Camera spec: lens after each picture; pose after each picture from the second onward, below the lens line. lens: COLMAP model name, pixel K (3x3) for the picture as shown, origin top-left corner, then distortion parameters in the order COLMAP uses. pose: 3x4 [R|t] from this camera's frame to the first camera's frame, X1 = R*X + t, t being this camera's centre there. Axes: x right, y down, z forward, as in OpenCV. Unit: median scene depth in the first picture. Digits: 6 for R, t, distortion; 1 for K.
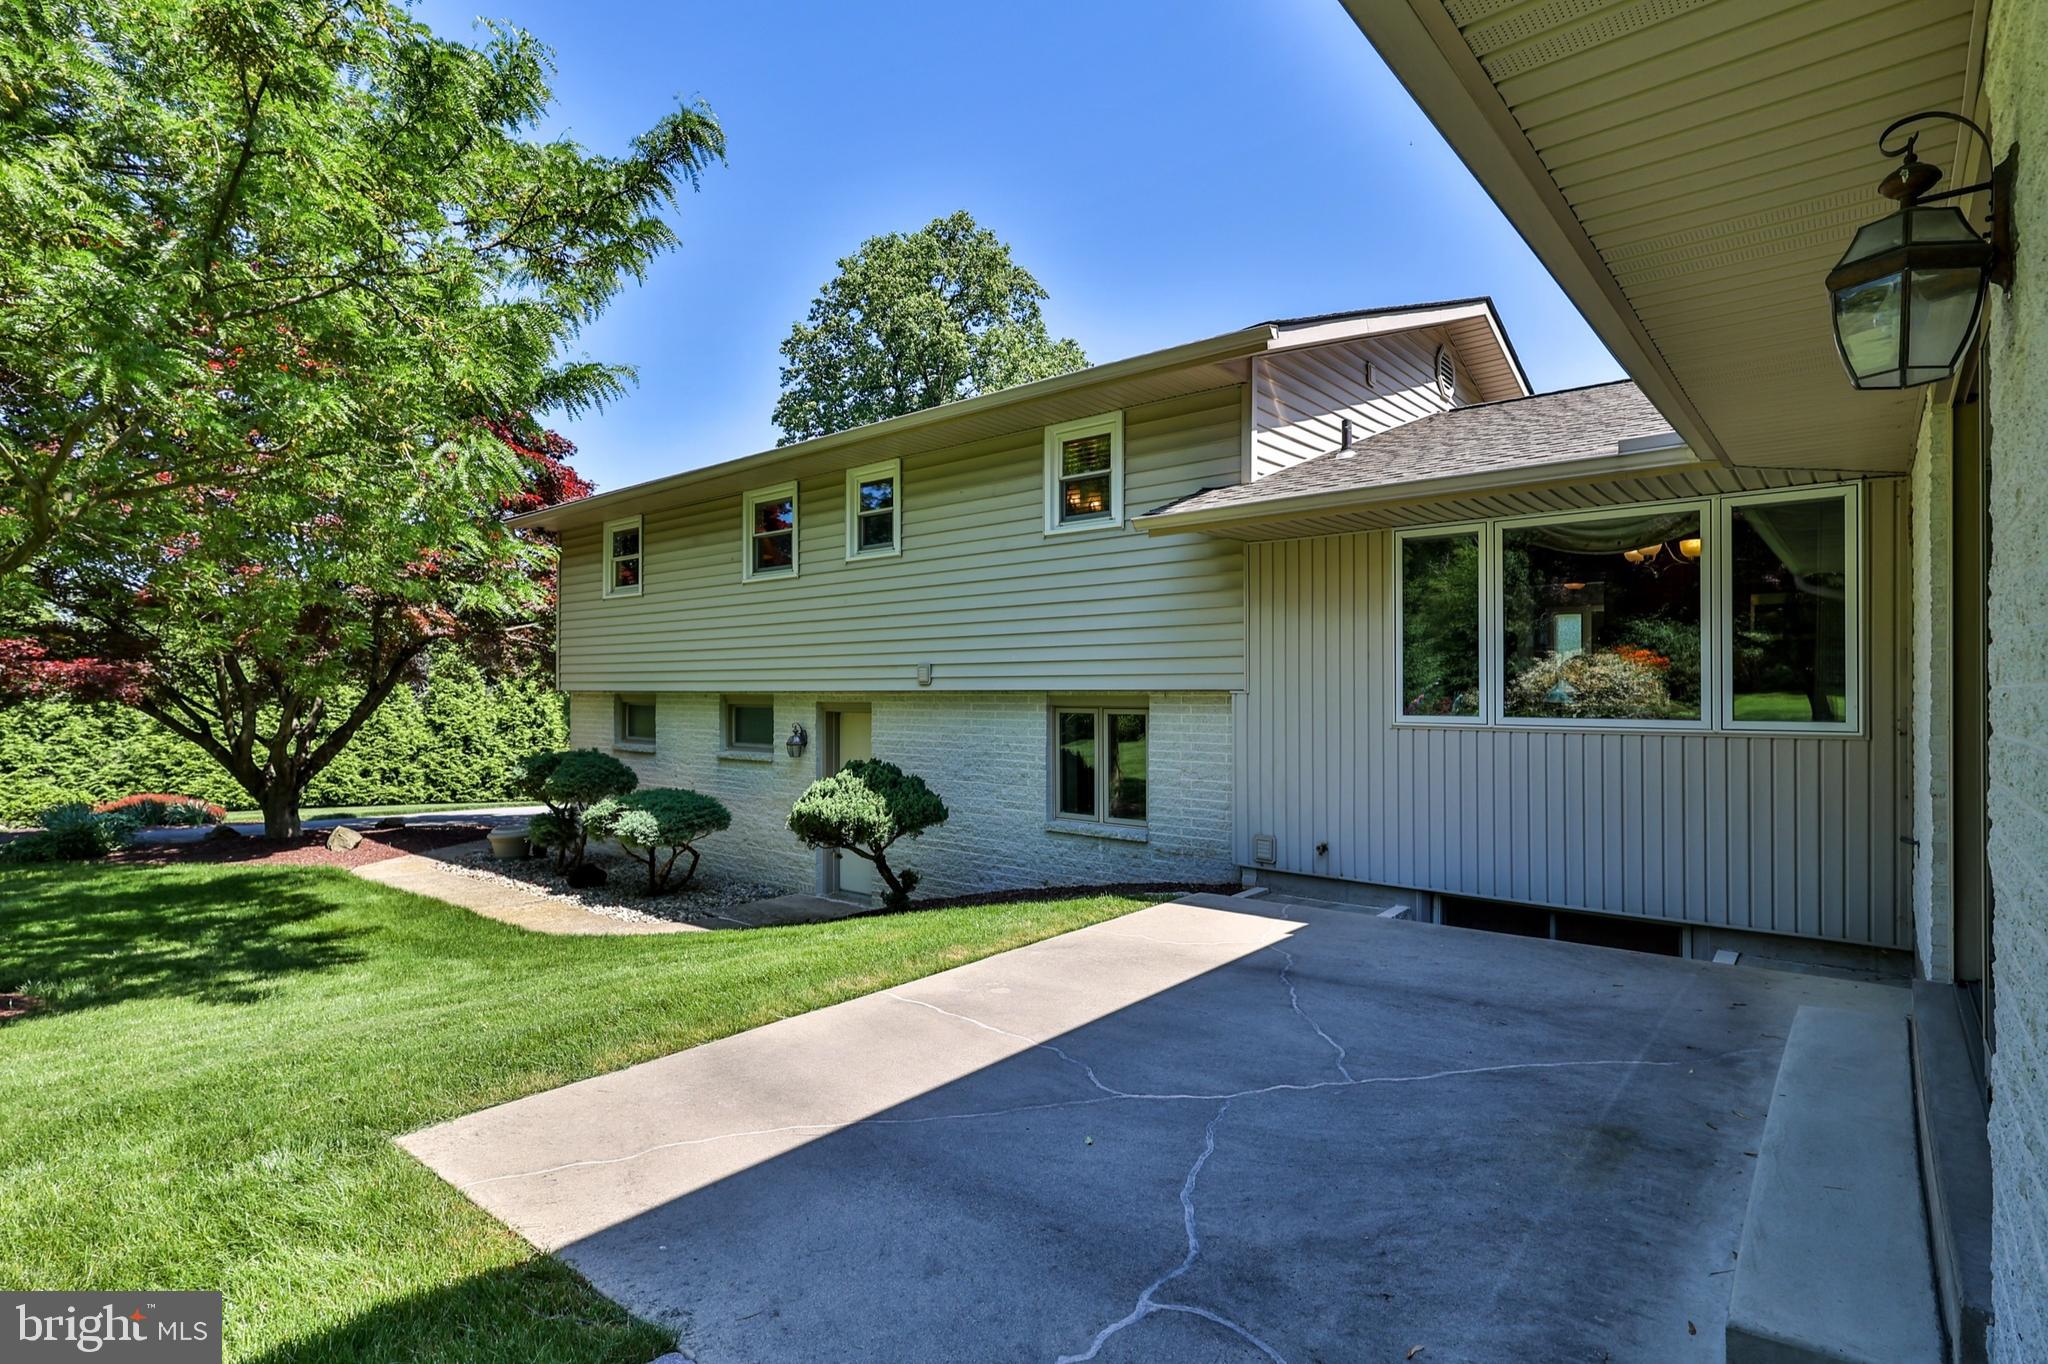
lens RADIAL K [[1008.6, 0, 1024.0], [0, 1008.6, 682.0], [0, 0, 1]] dist [0.001880, 0.000318]
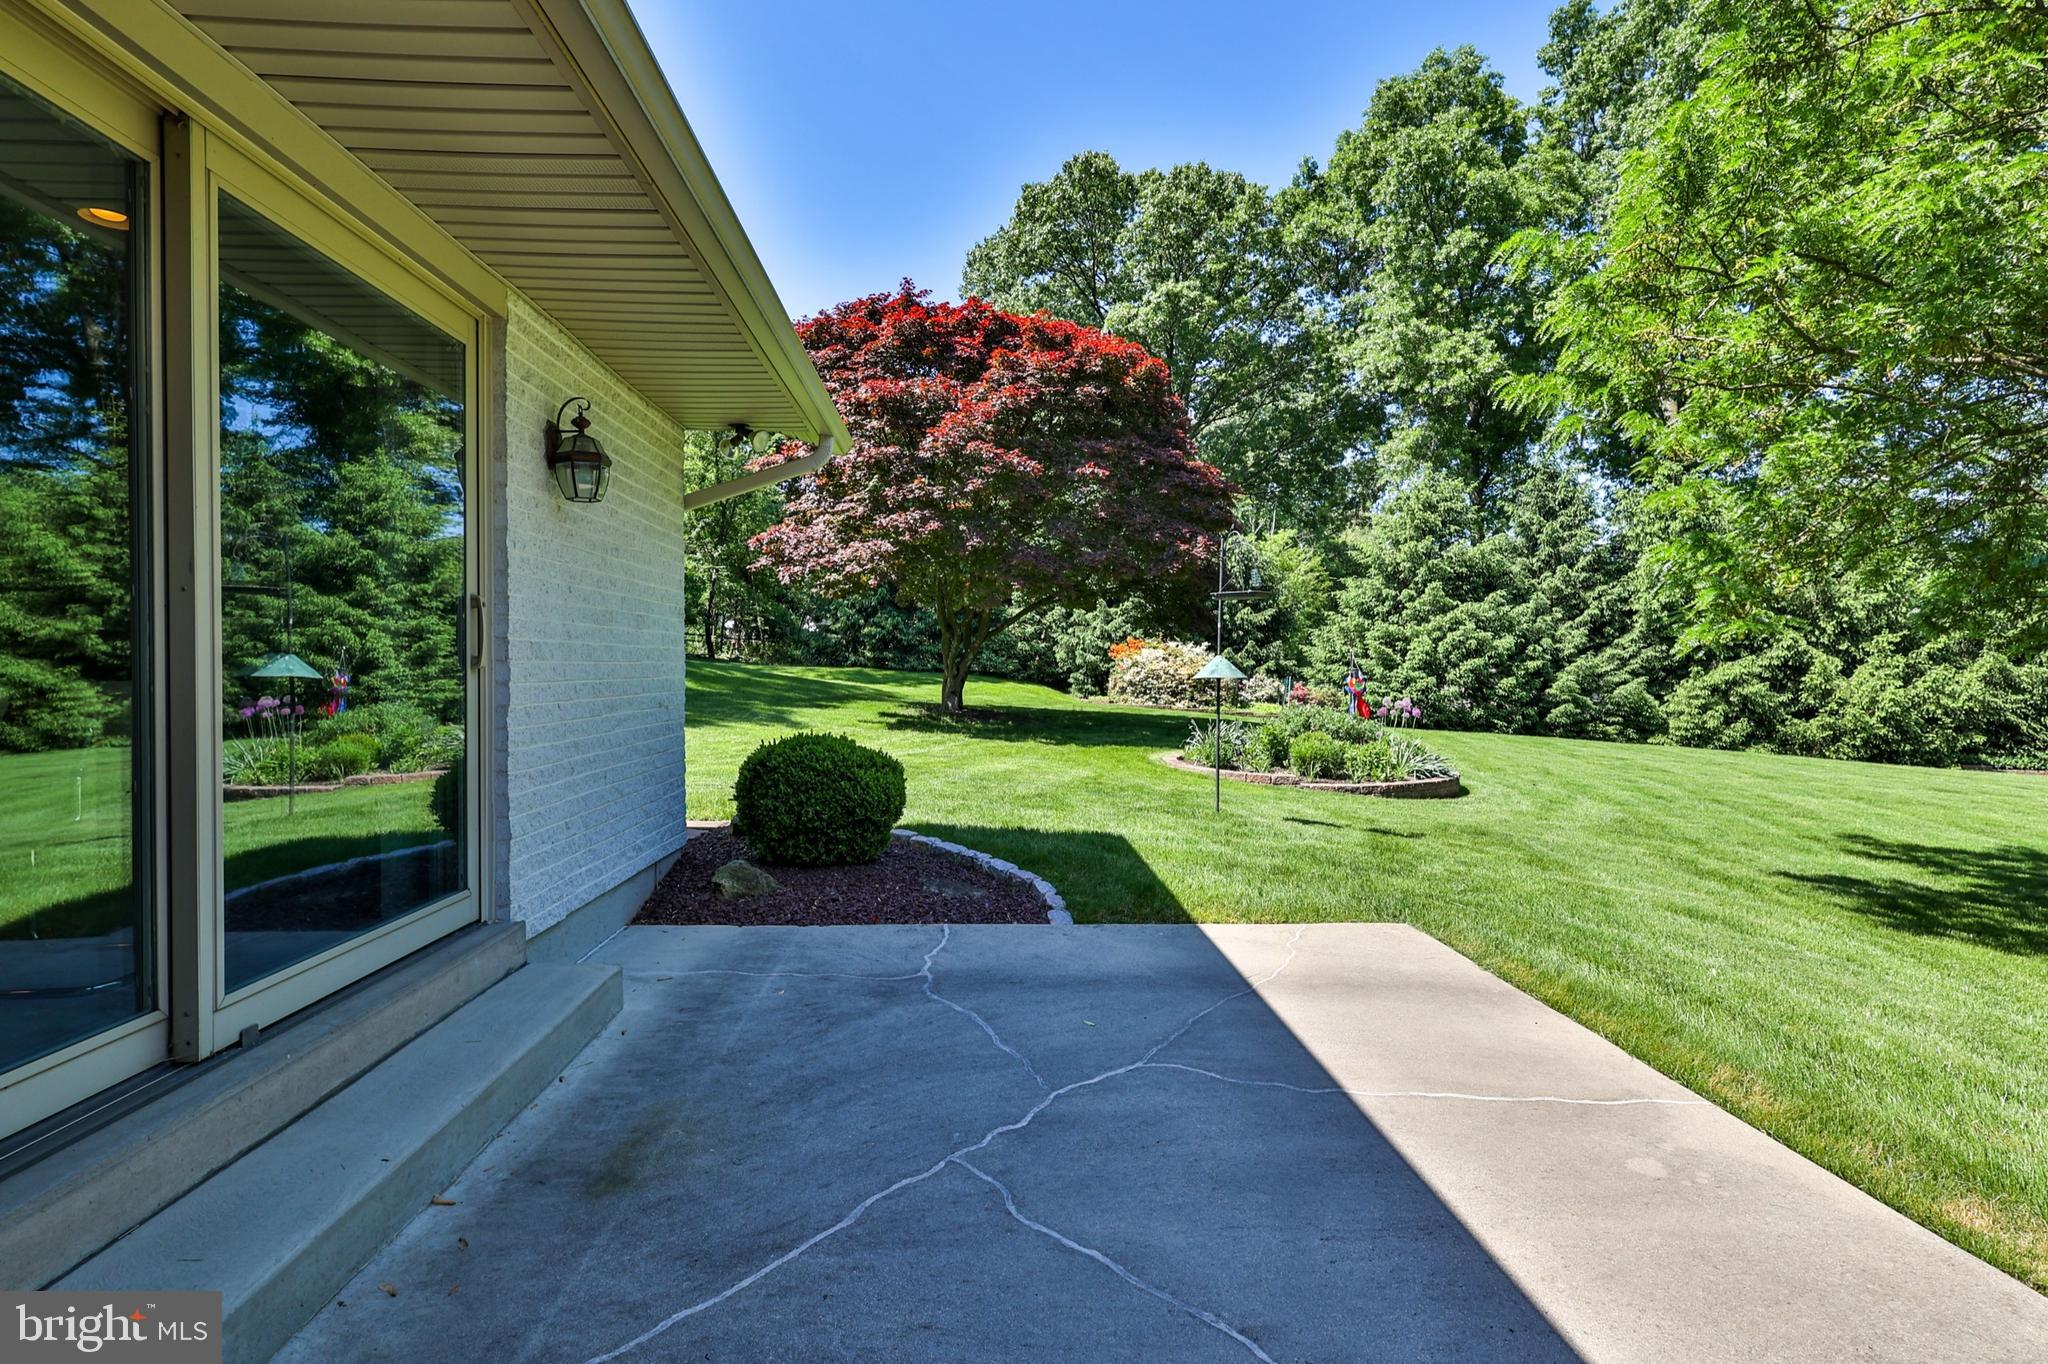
lens RADIAL K [[1008.6, 0, 1024.0], [0, 1008.6, 682.0], [0, 0, 1]] dist [0.001880, 0.000318]
pose [[-0.731702, 0.009176, -0.681563, 0.798639], [0.004759, 0.999954, 0.008354, 0.061792], [0.681608, 0.002869, -0.731712, 1.612311]]
